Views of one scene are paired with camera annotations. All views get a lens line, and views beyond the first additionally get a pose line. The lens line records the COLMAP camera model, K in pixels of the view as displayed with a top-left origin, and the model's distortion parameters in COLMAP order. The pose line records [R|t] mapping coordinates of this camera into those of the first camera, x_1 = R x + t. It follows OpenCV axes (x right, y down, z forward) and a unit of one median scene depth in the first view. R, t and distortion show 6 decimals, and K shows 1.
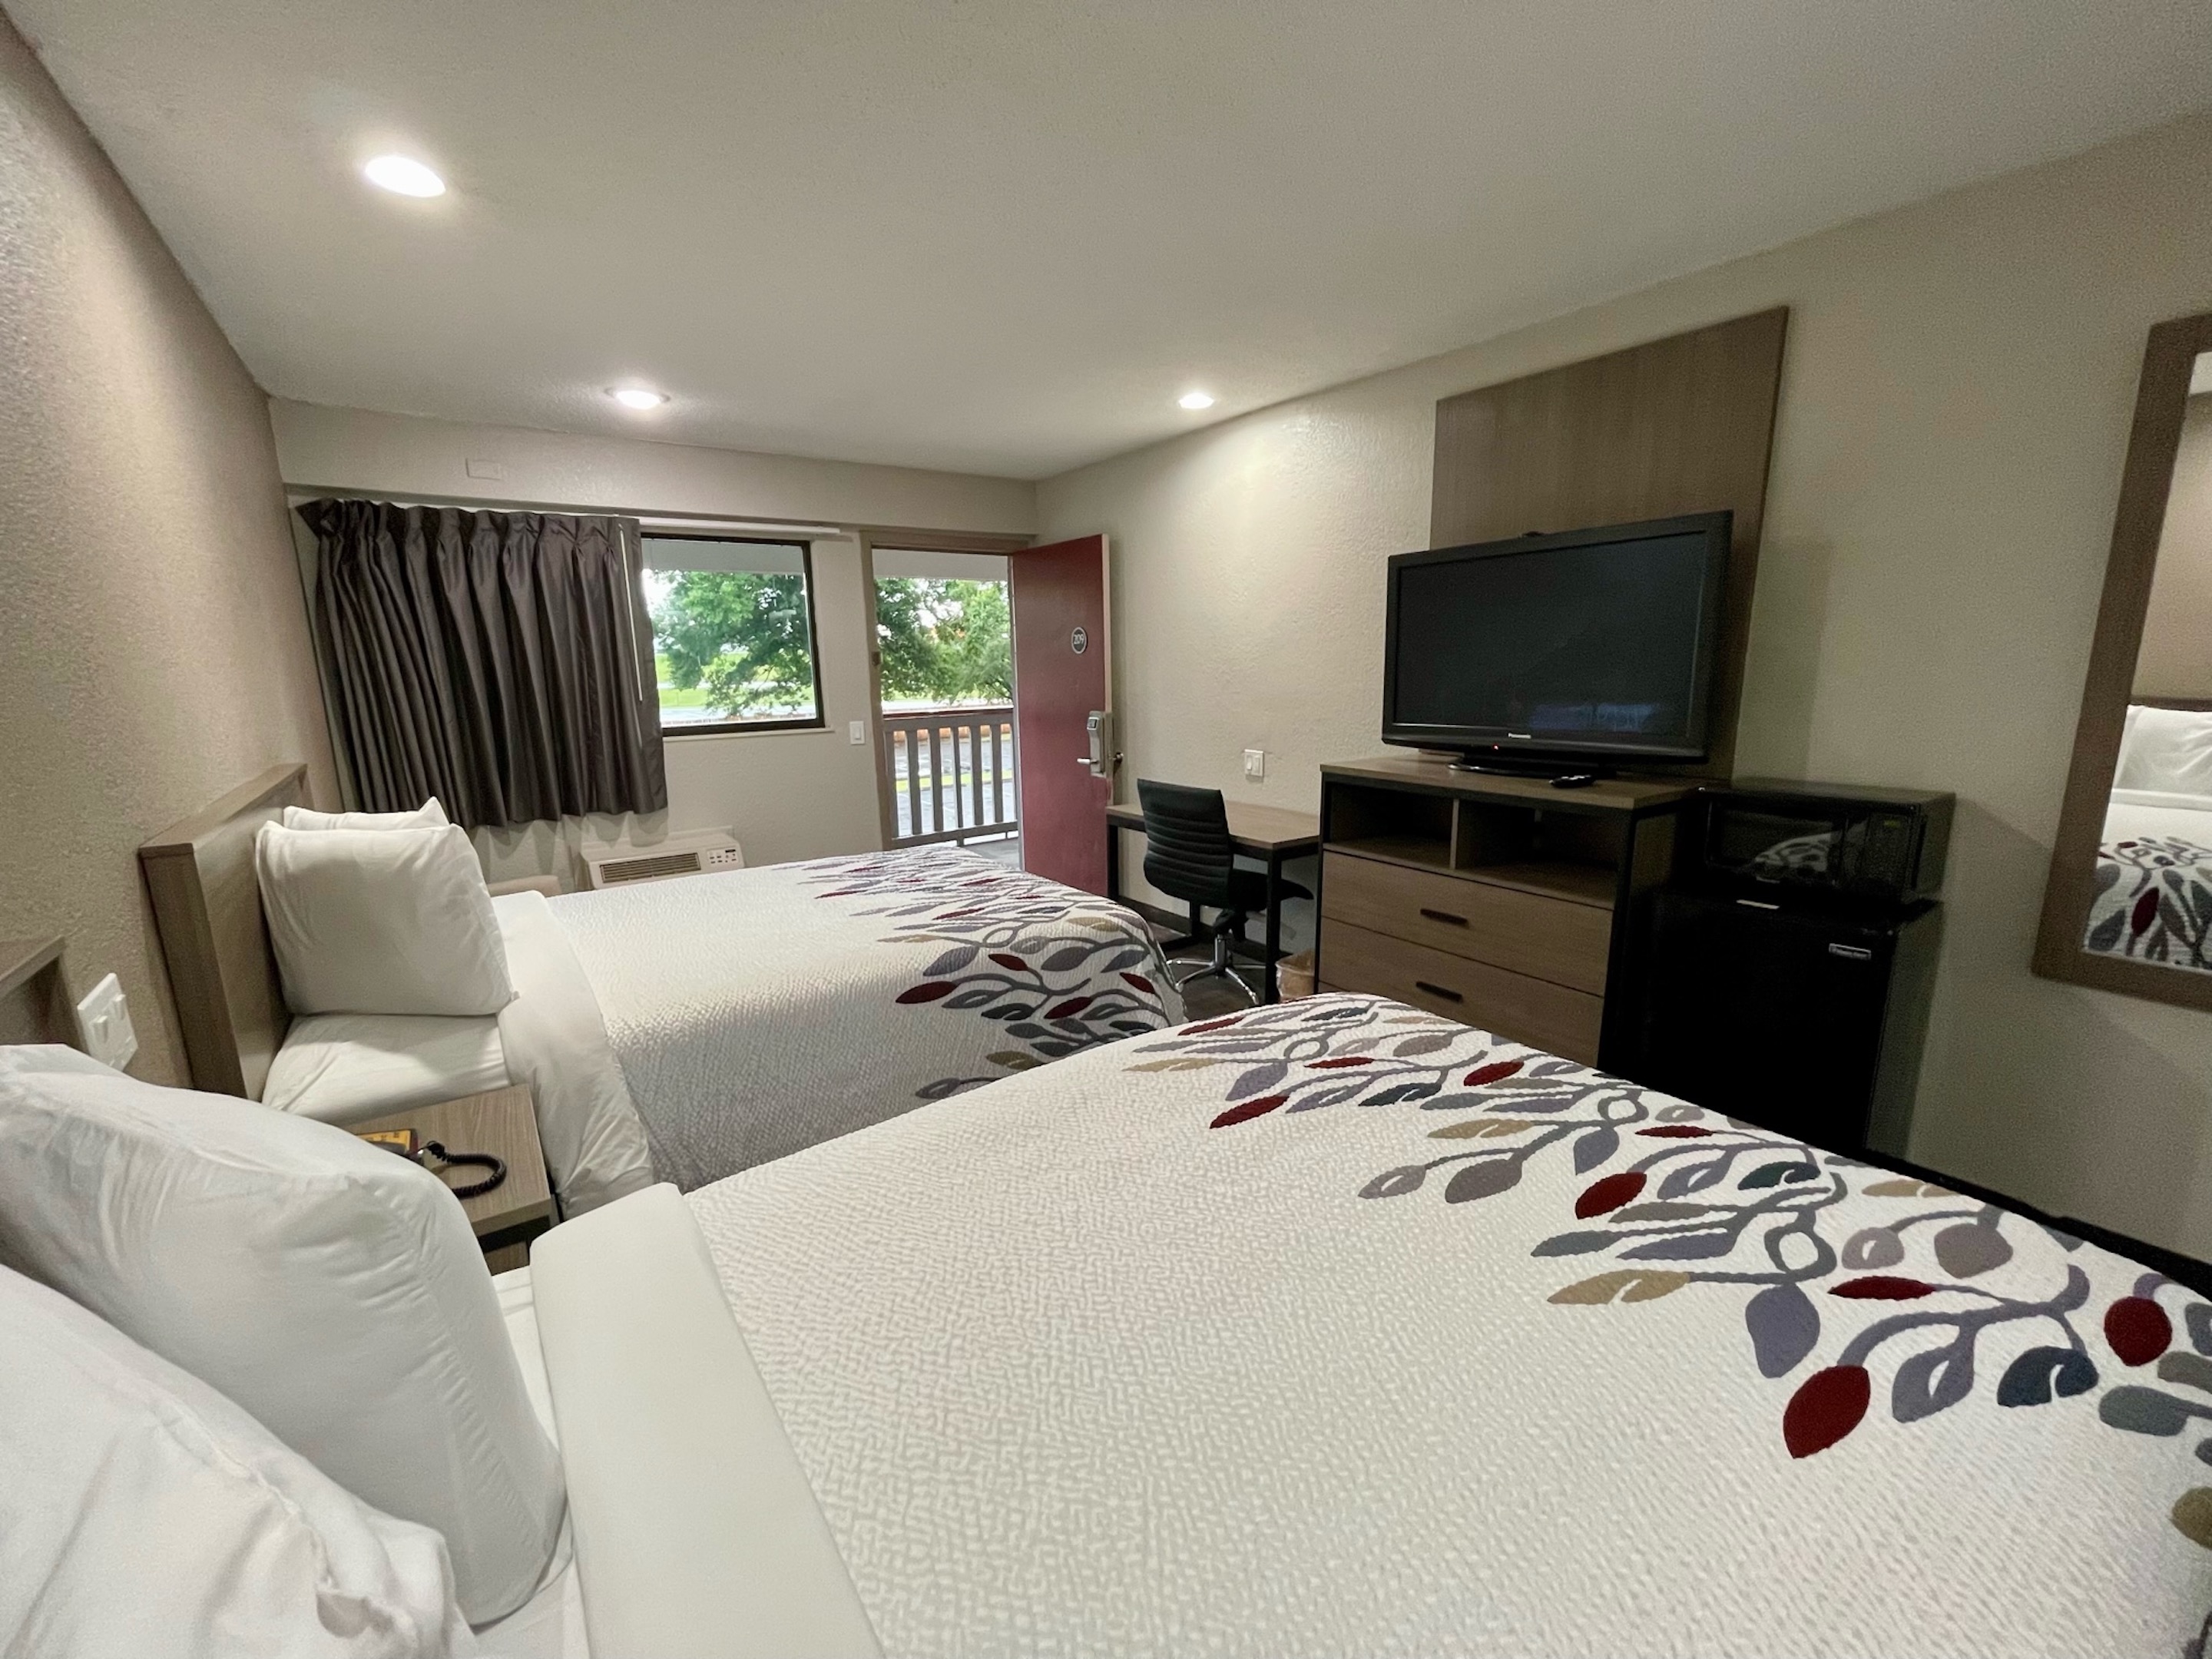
lens RADIAL K [[888.8, 0, 1094.3], [0, 888.8, 846.8], [0, 0, 1]] dist [-0.003926, 0.000442]
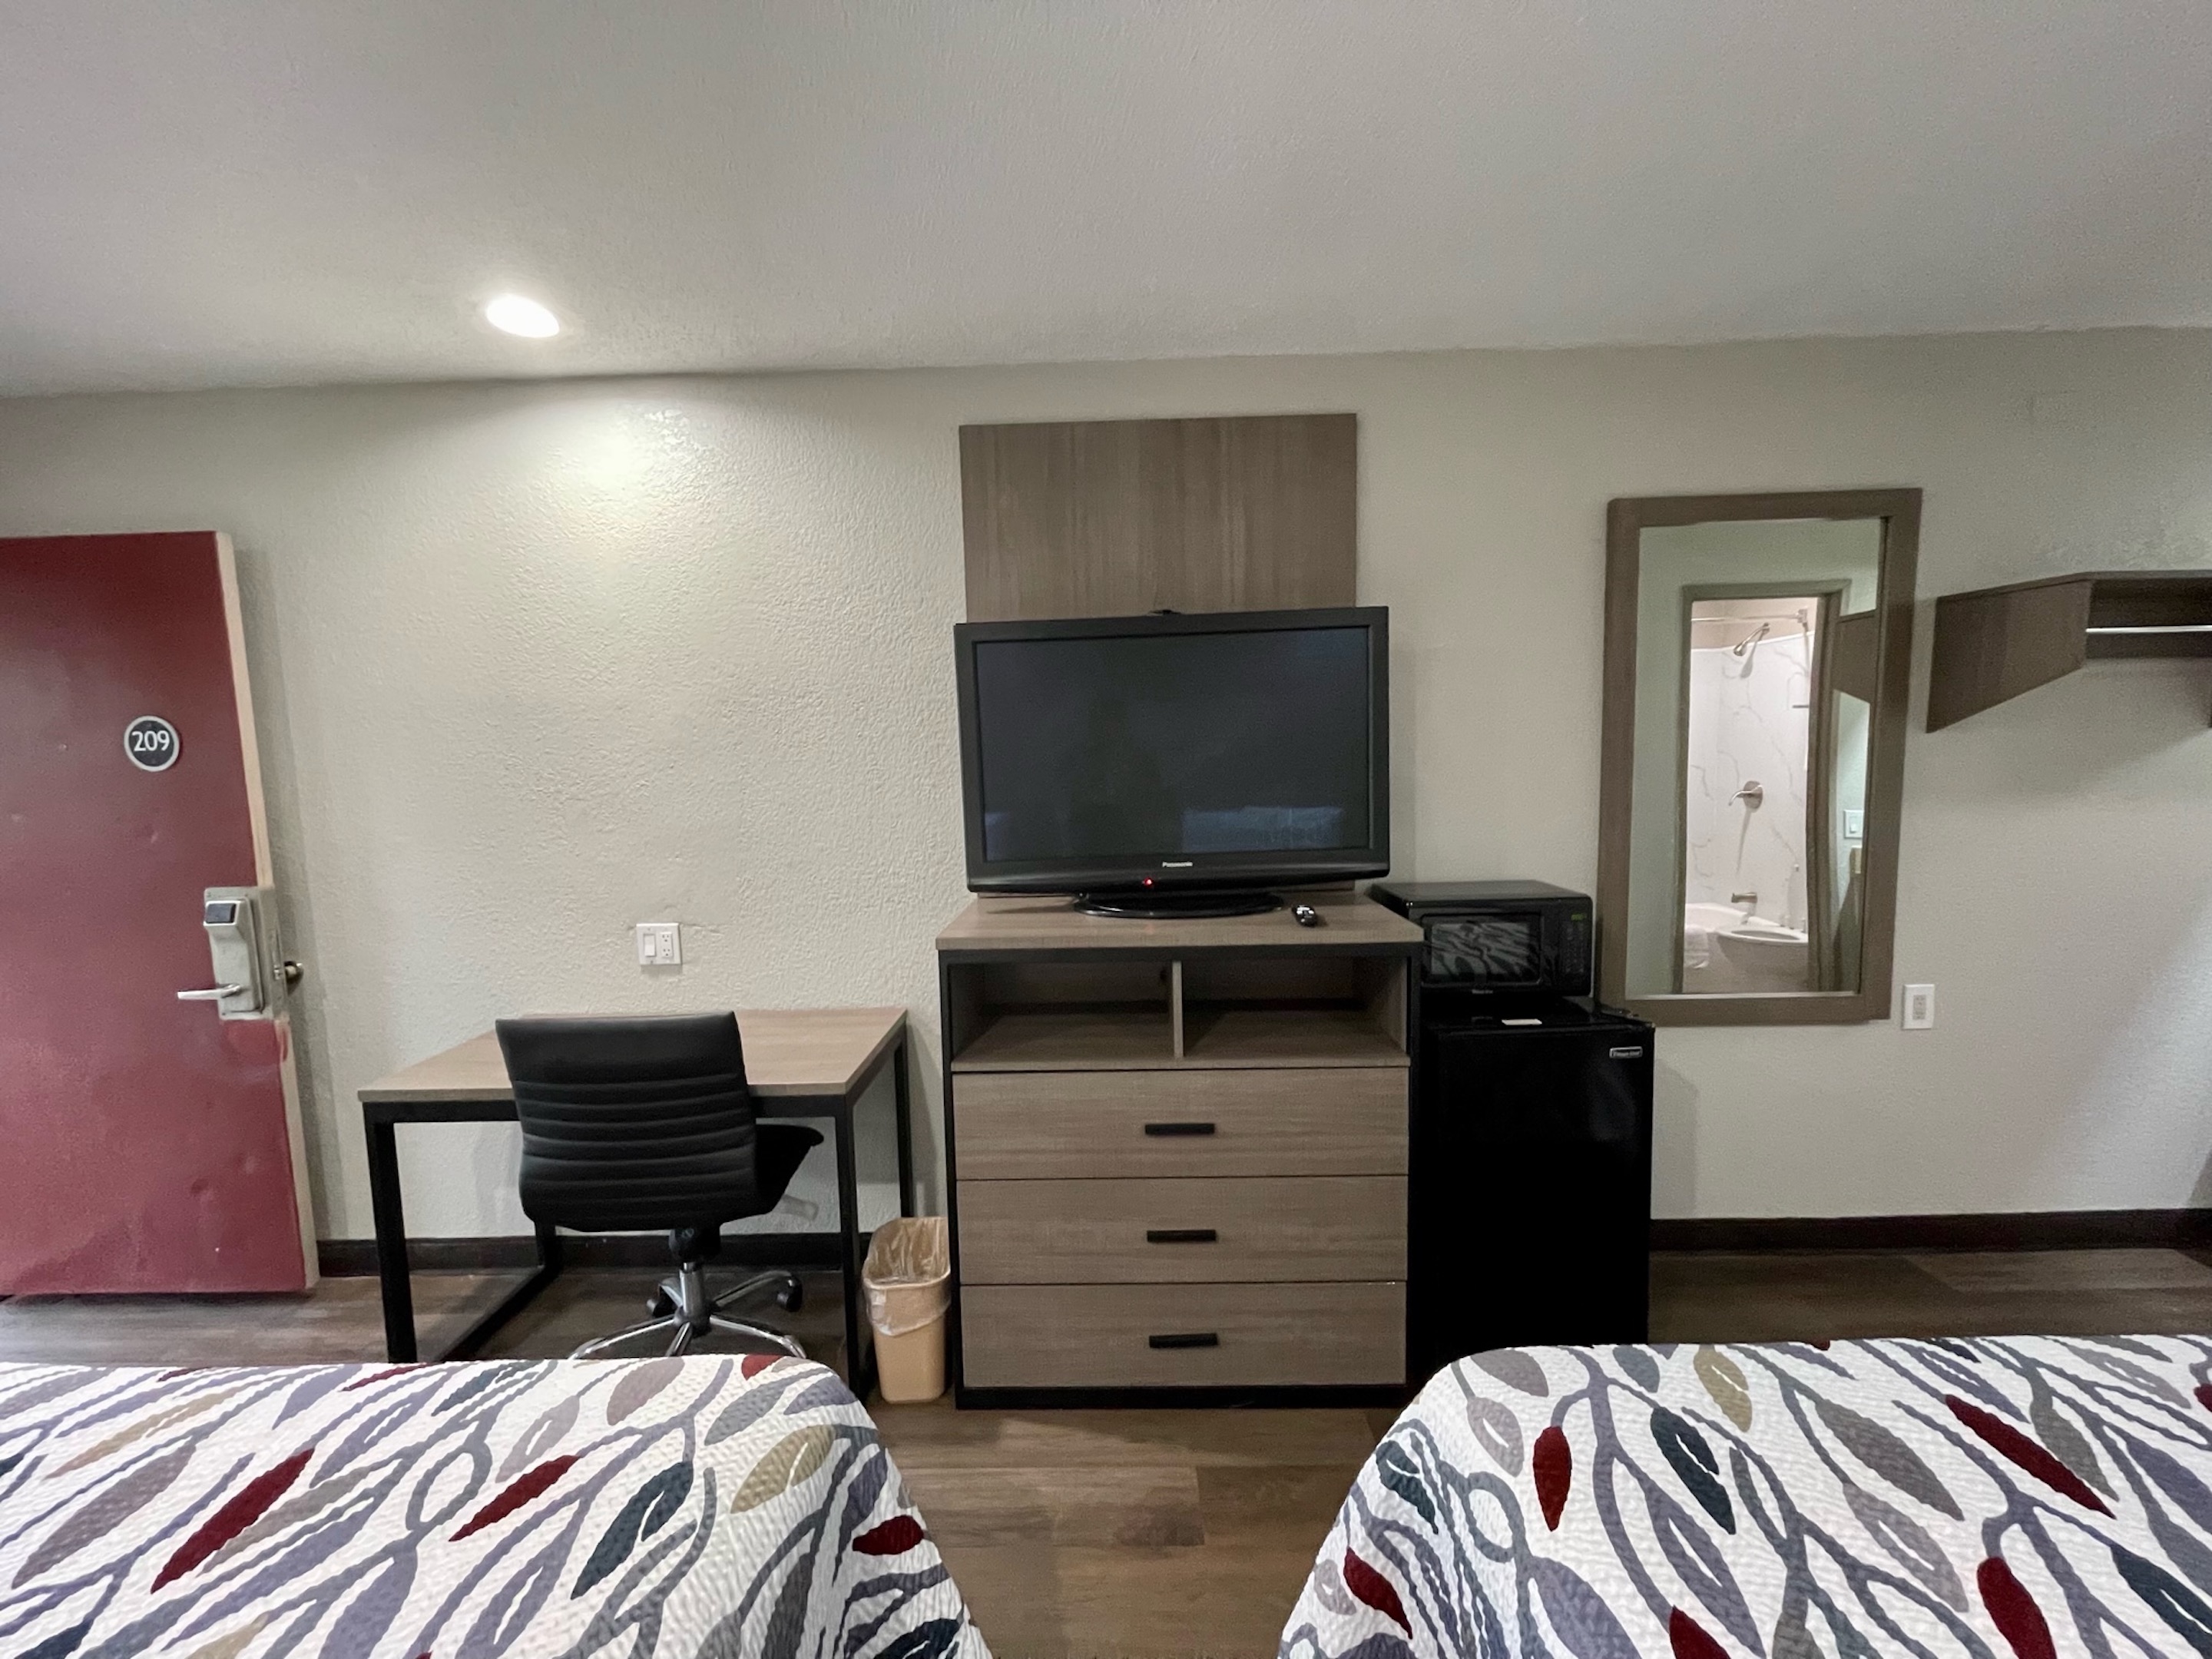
lens RADIAL K [[888.8, 0, 1071.7], [0, 888.8, 843.1], [0, 0, 1]] dist [-0.003926, 0.000442]
pose [[0.587467, -0.079578, 0.805326, -0.204280], [0.182324, 0.982583, -0.035908, -0.133276], [-0.788442, 0.167925, 0.591744, 0.615094]]
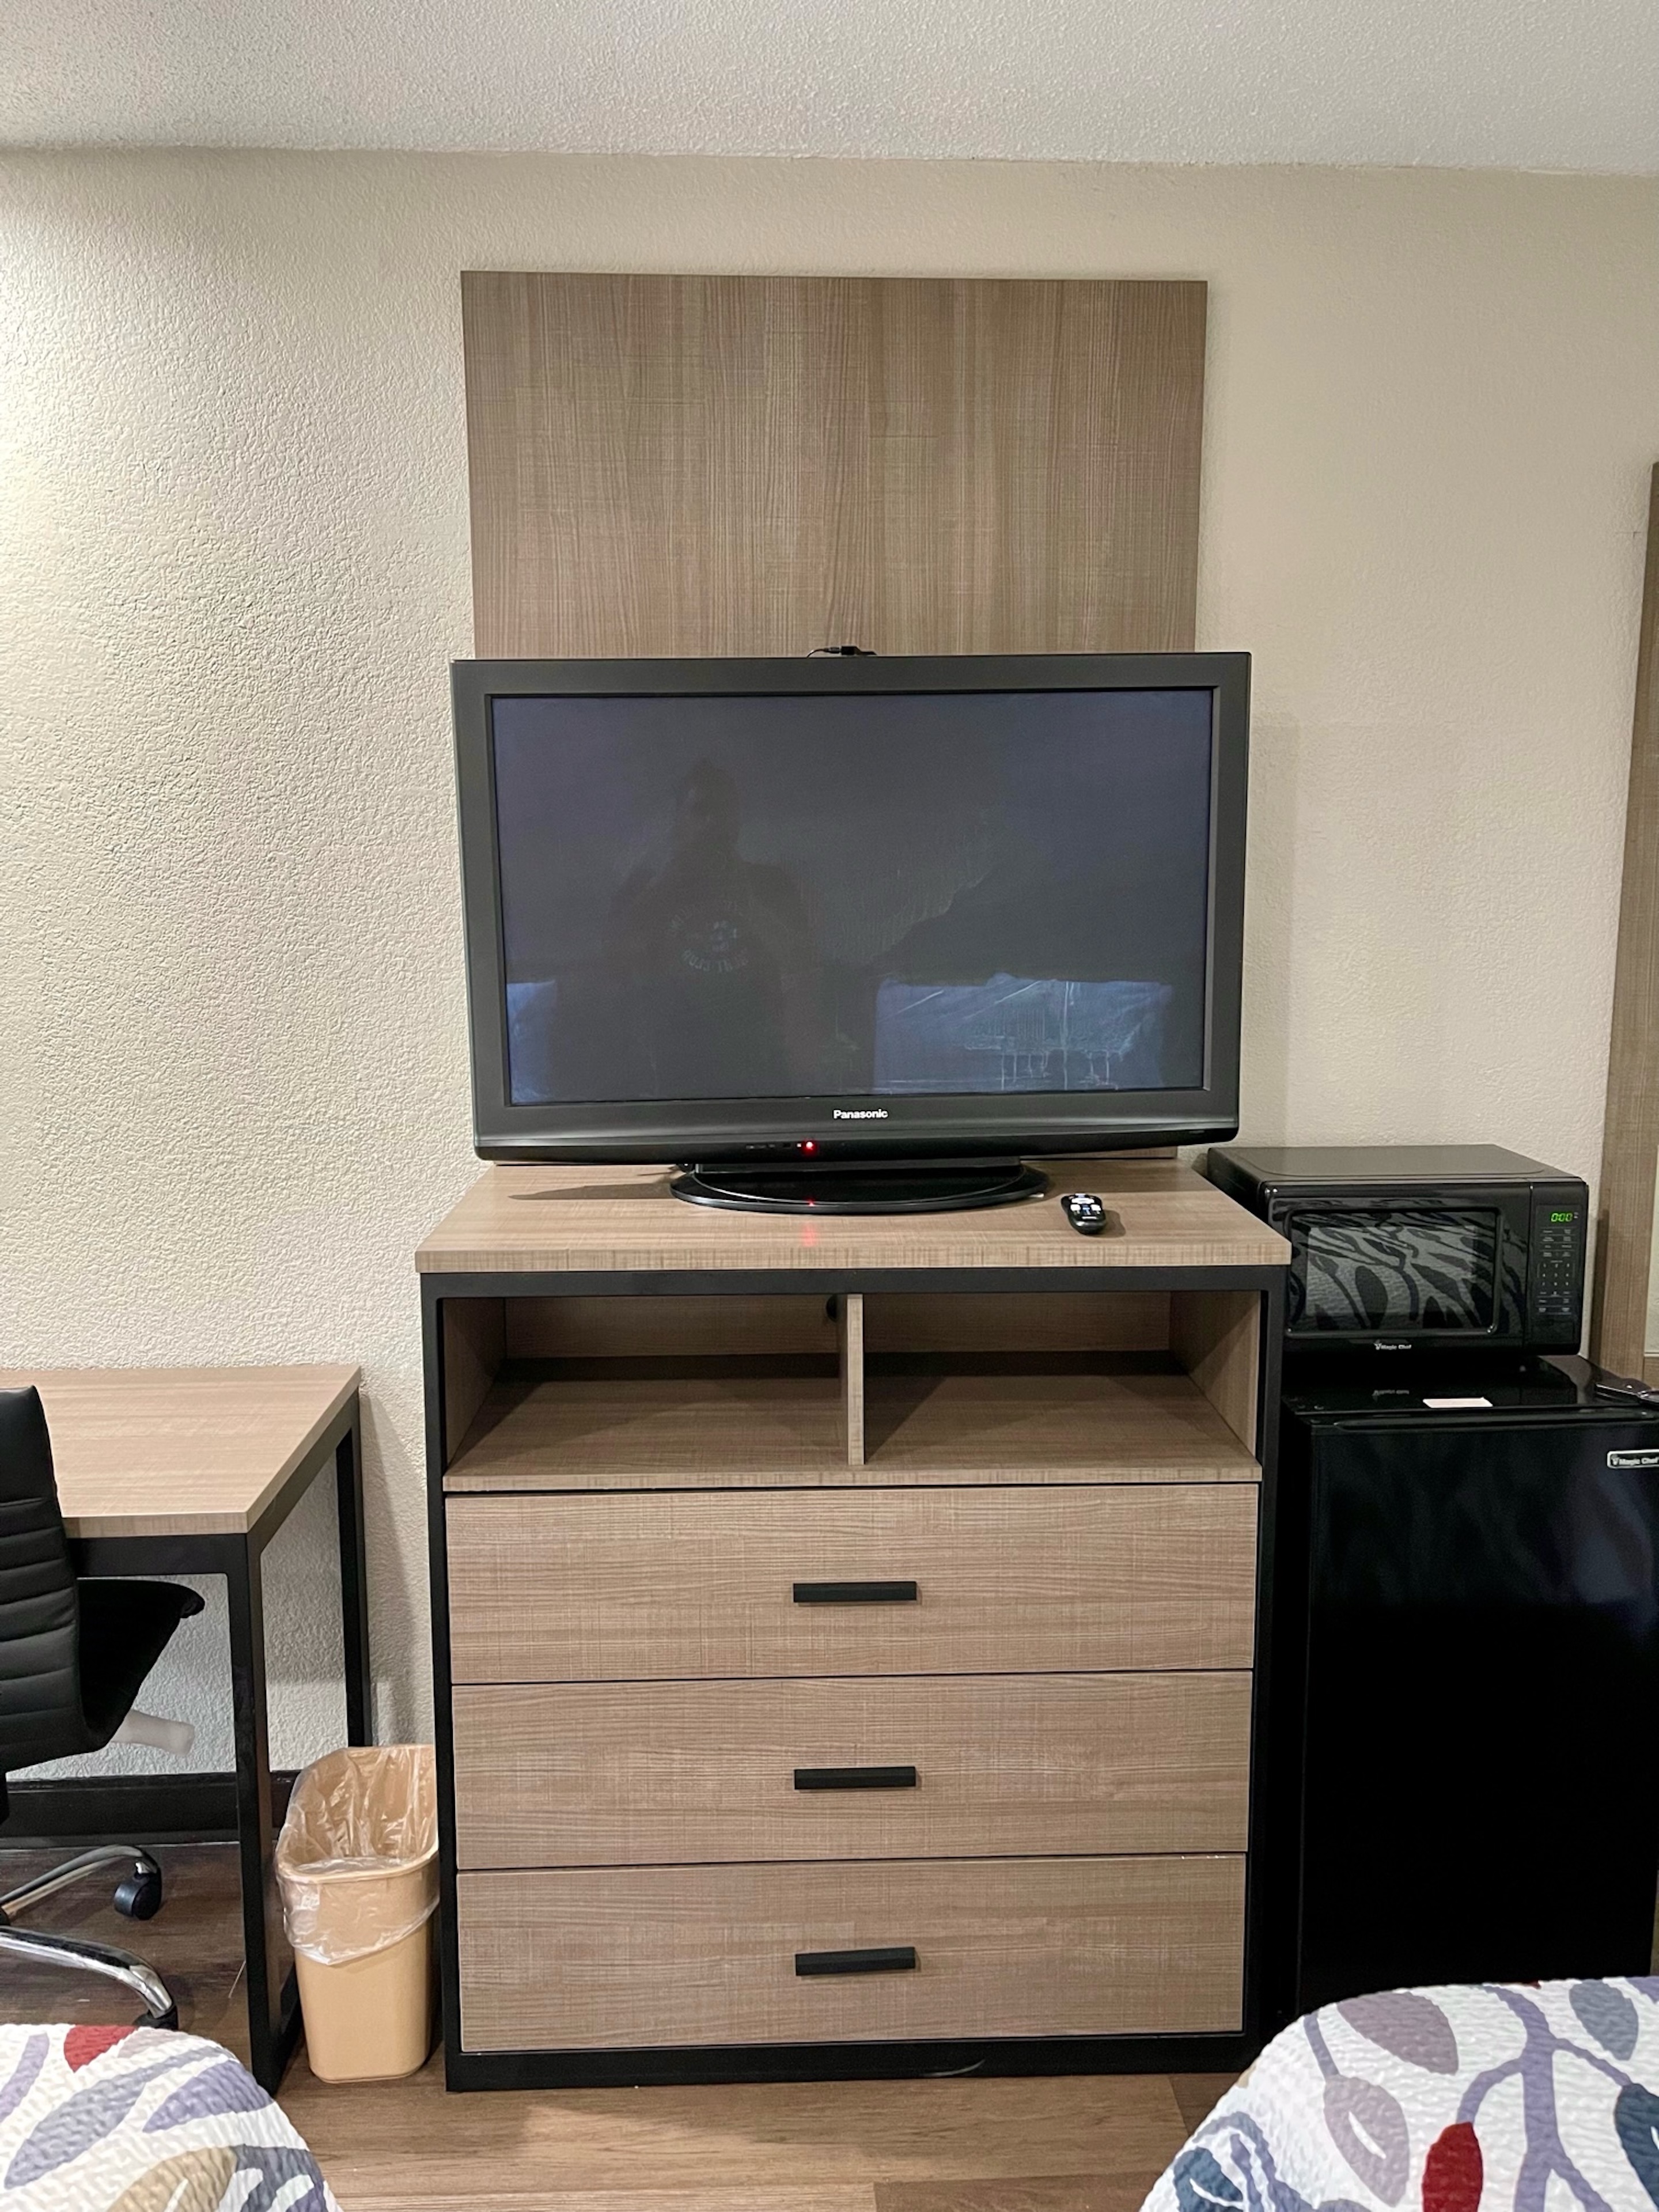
lens RADIAL K [[1660.4, 0, 774.1], [0, 1660.4, 1107.2], [0, 0, 1]] dist [0.060761, -0.080584]
pose [[0.538200, -0.116152, 0.834775, -0.218338], [0.169461, 0.985144, 0.027819, -0.158937], [-0.825605, 0.126490, 0.549888, 0.597155]]
